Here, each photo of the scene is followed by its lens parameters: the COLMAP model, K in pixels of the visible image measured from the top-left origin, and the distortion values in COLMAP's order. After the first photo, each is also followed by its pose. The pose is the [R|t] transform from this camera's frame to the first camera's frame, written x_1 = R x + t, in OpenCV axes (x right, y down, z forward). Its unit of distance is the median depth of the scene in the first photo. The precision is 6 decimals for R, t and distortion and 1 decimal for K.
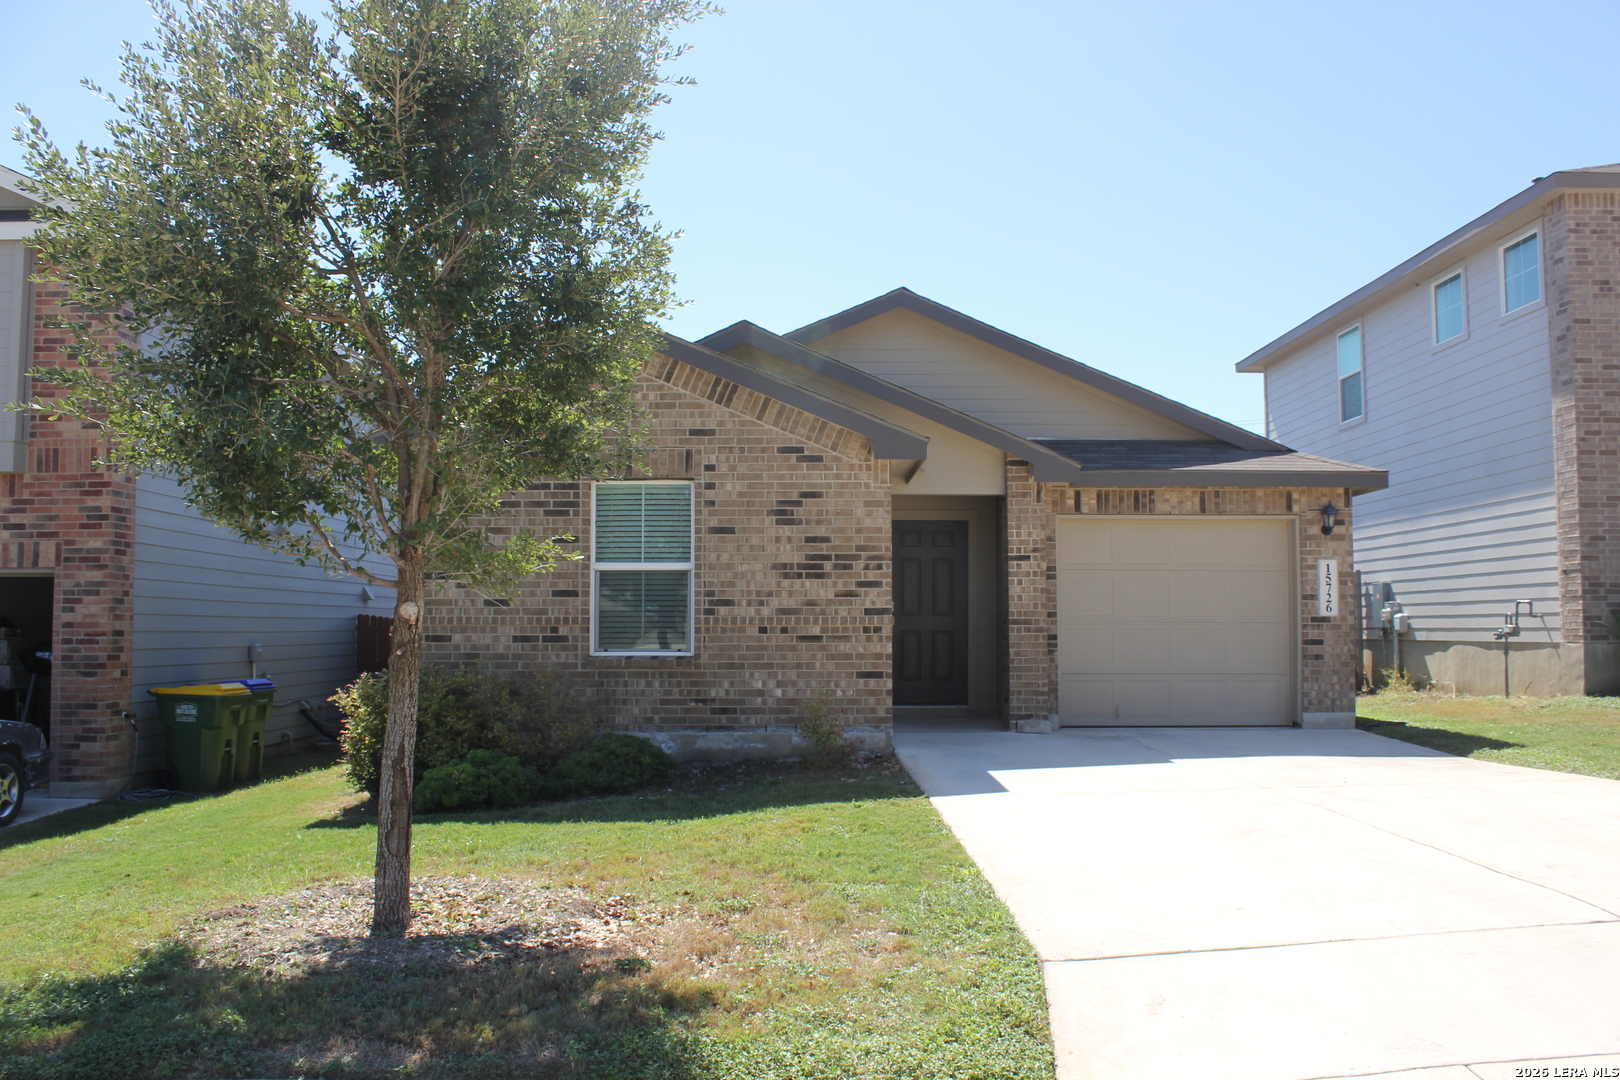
lens RADIAL K [[1308.5, 0, 810.0], [0, 1308.5, 540.0], [0, 0, 1]] dist [-0.158867, 0.118631]
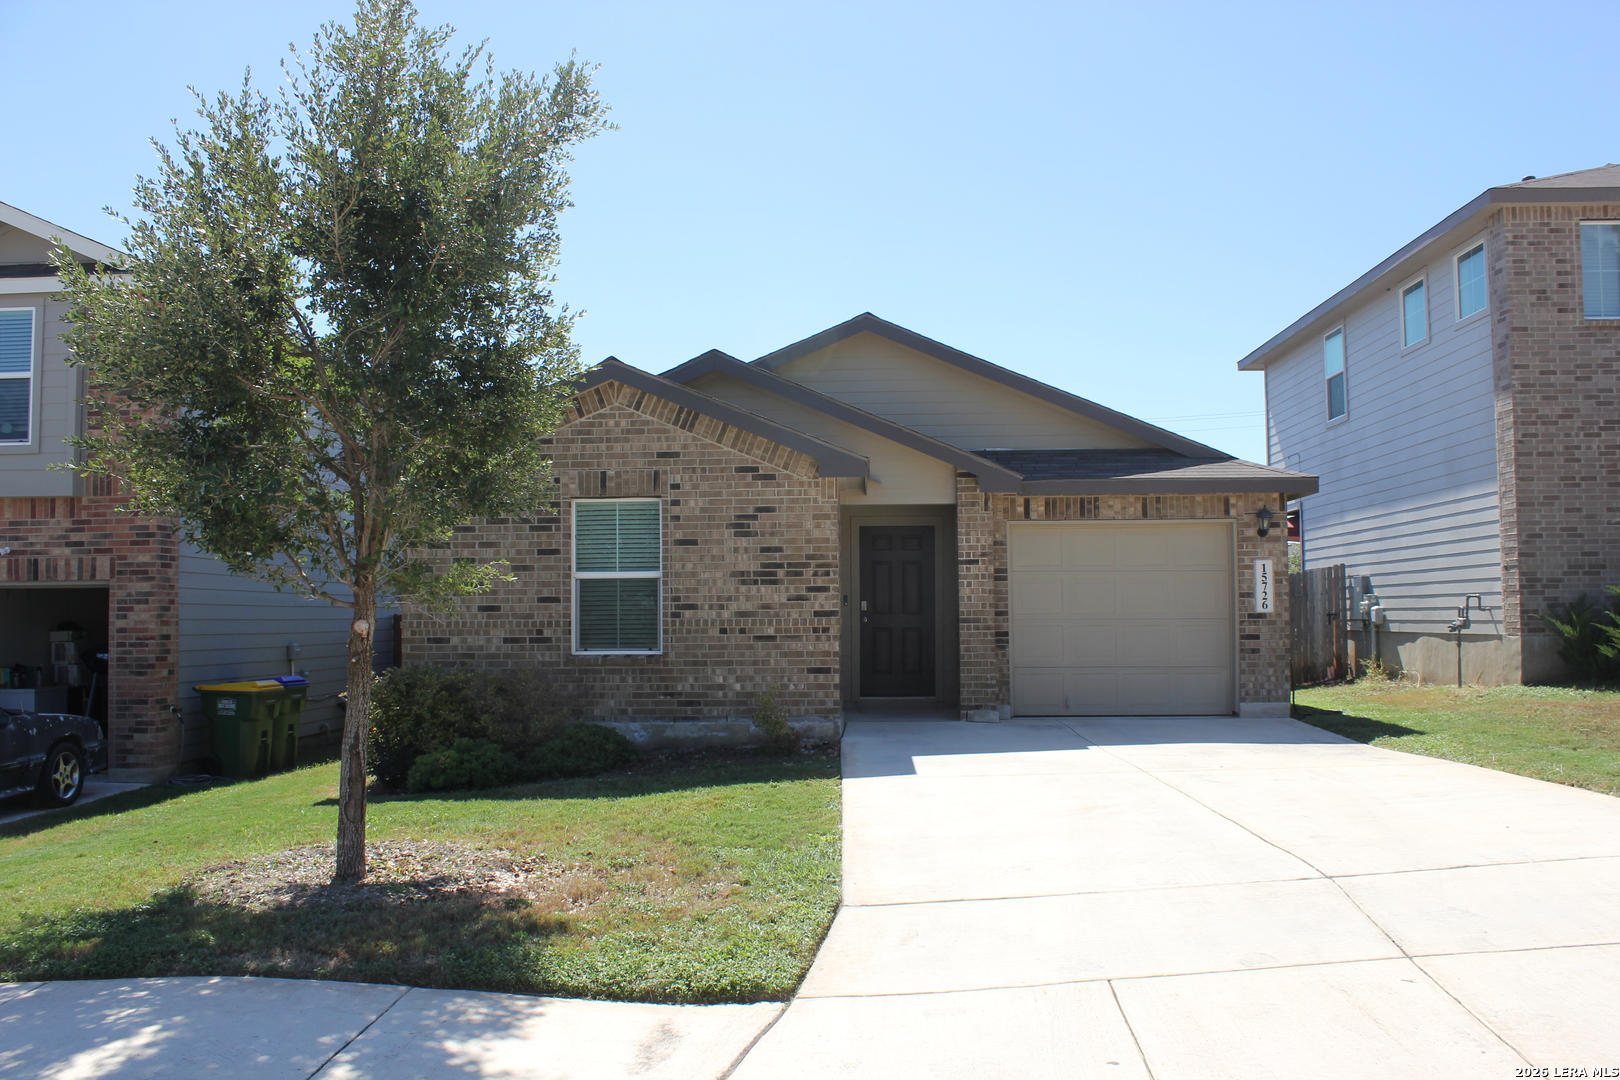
lens RADIAL K [[1308.5, 0, 810.0], [0, 1308.5, 540.0], [0, 0, 1]] dist [-0.158867, 0.118631]
pose [[0.998668, -0.011015, -0.050407, 0.088795], [0.011451, 0.999899, 0.008384, -0.016404], [0.050310, -0.008950, 0.998694, -0.106090]]
